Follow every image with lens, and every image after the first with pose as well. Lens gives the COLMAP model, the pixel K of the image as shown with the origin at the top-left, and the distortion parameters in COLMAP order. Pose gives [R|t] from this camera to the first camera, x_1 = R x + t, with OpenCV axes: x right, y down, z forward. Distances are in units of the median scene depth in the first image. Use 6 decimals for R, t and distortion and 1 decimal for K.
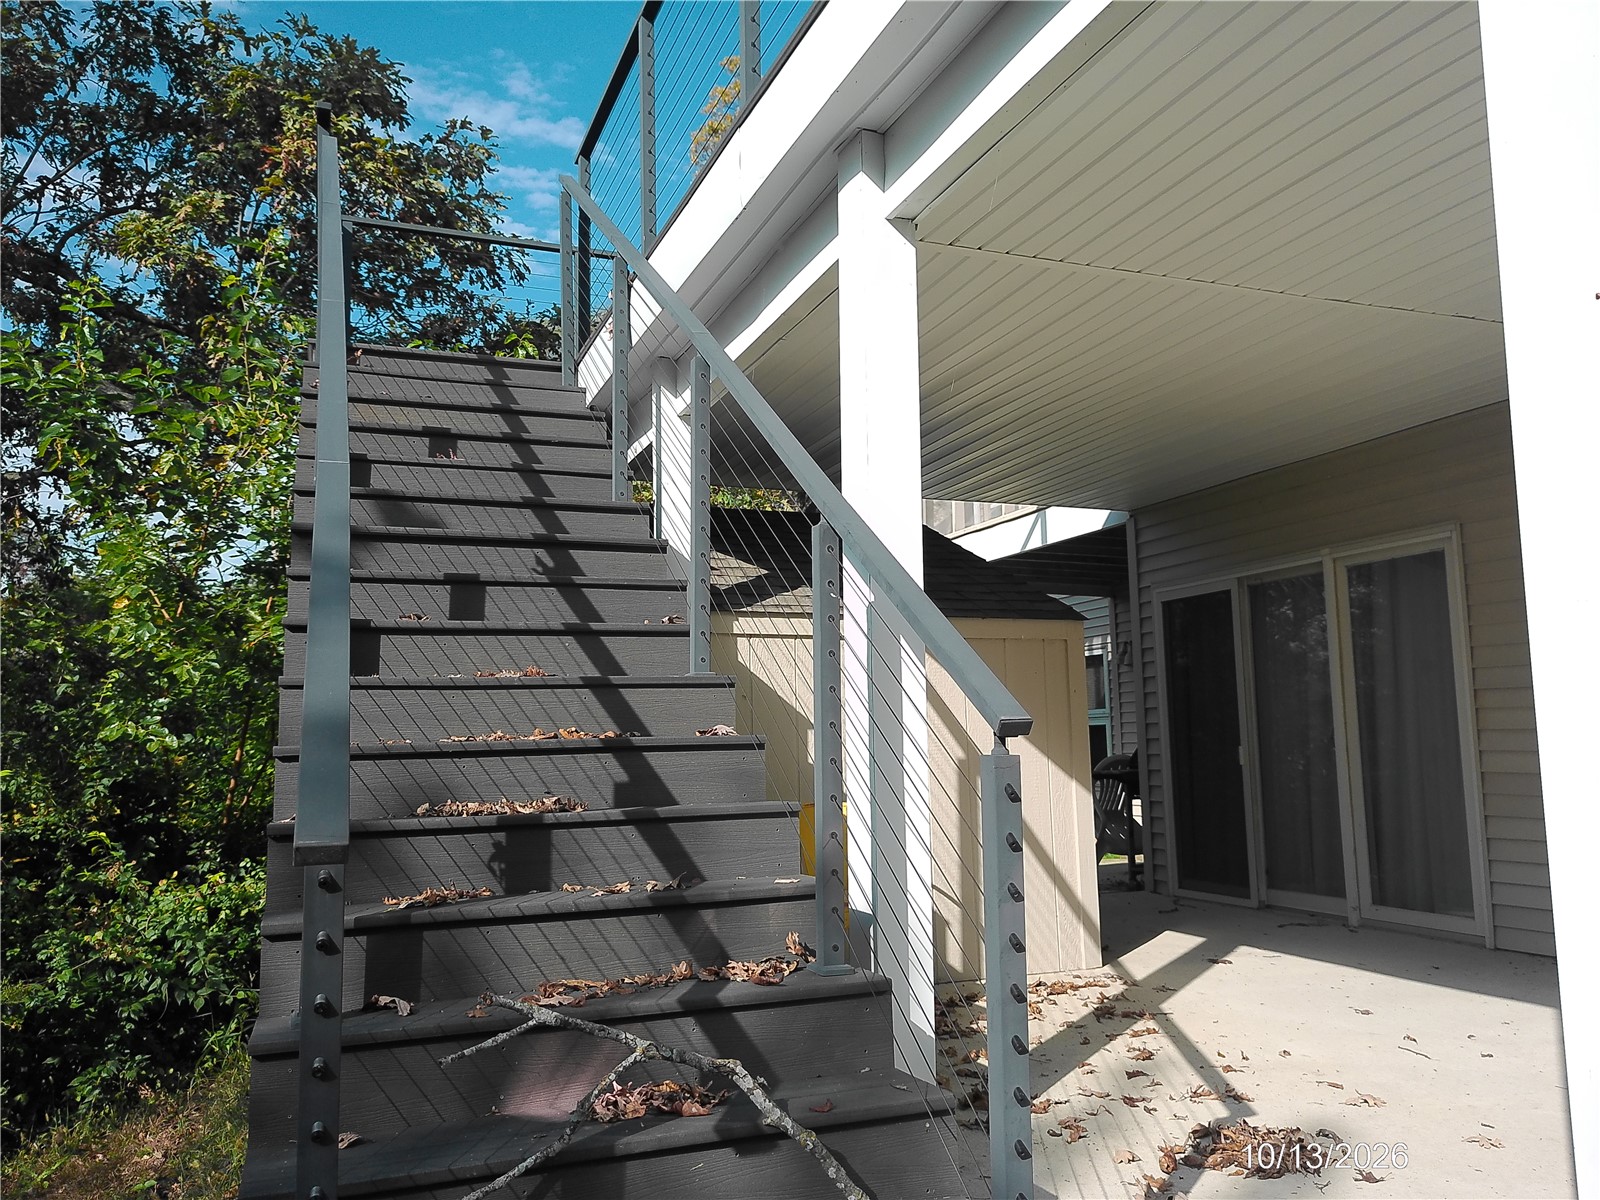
lens RADIAL K [[1246.2, 0, 800.0], [0, 1246.2, 600.0], [0, 0, 1]] dist [0.075929, -0.079619]
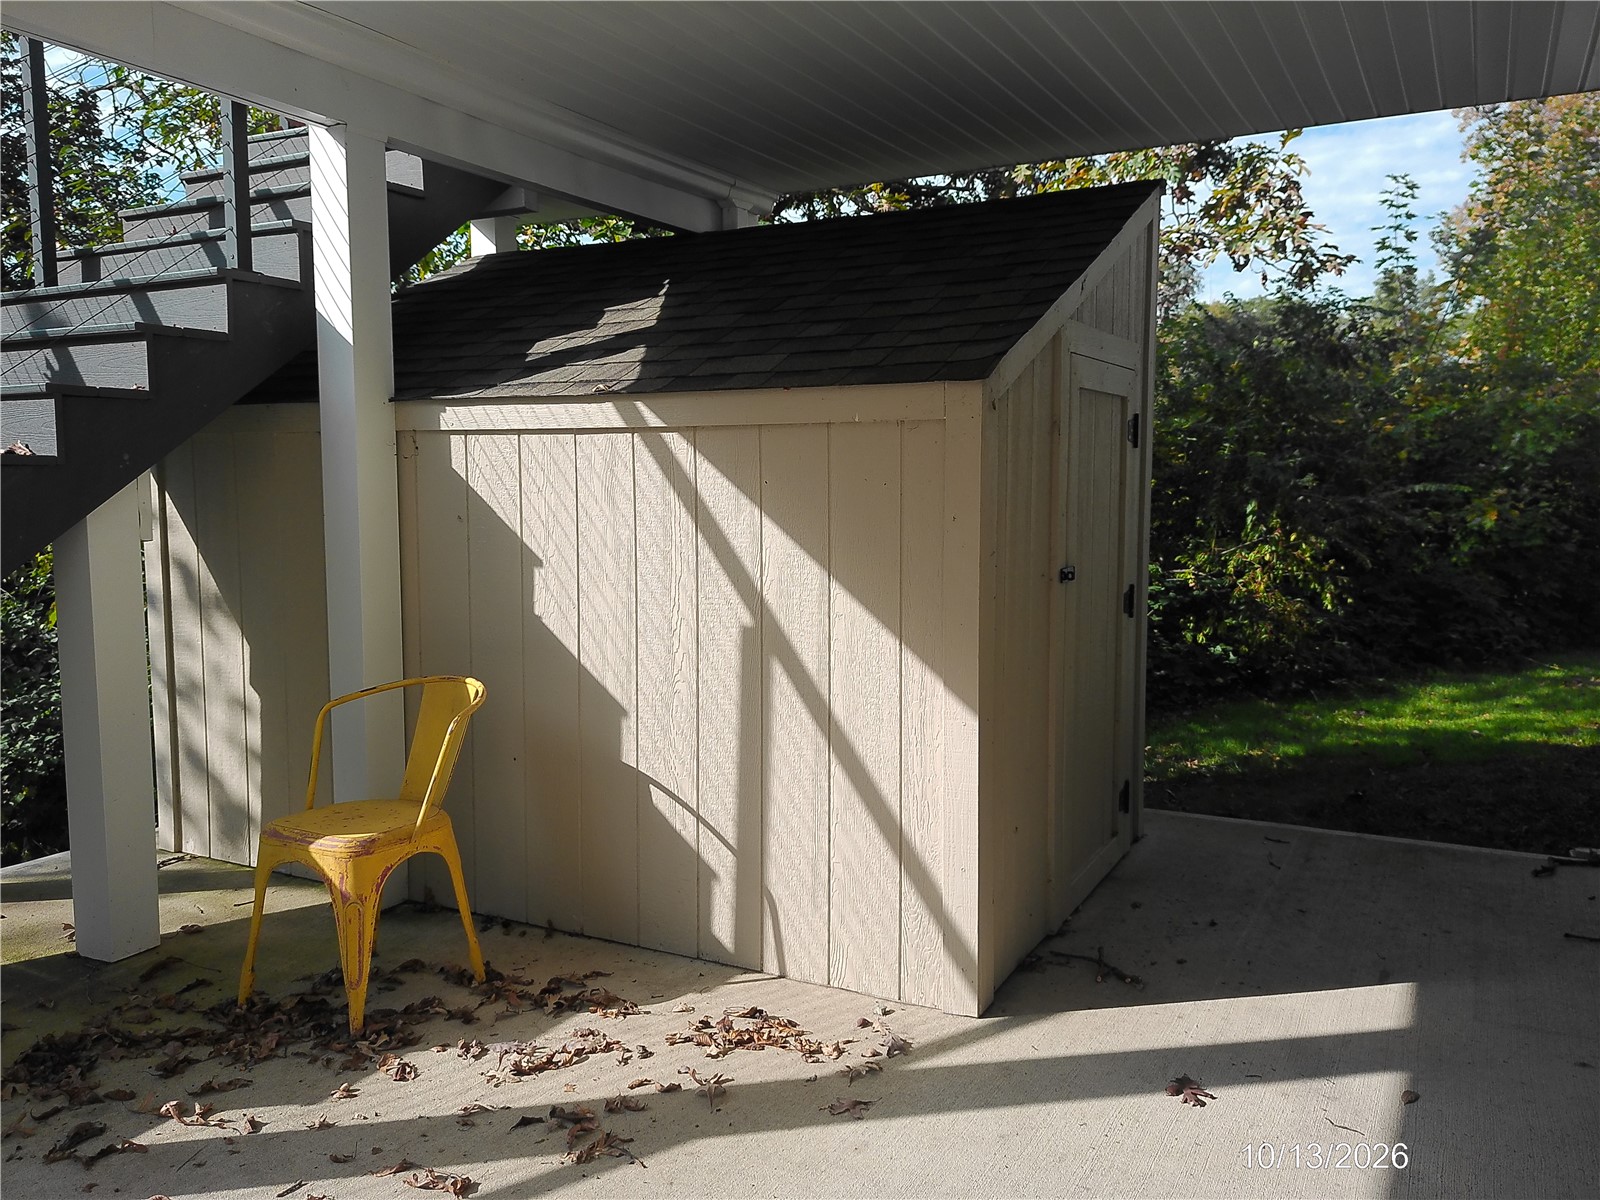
lens RADIAL K [[1246.2, 0, 800.0], [0, 1246.2, 600.0], [0, 0, 1]] dist [0.075929, -0.079619]
pose [[0.645616, 0.093522, -0.757914, 0.626202], [0.081648, 0.978331, 0.190270, 0.002023], [0.759285, -0.184724, 0.623990, 0.682743]]
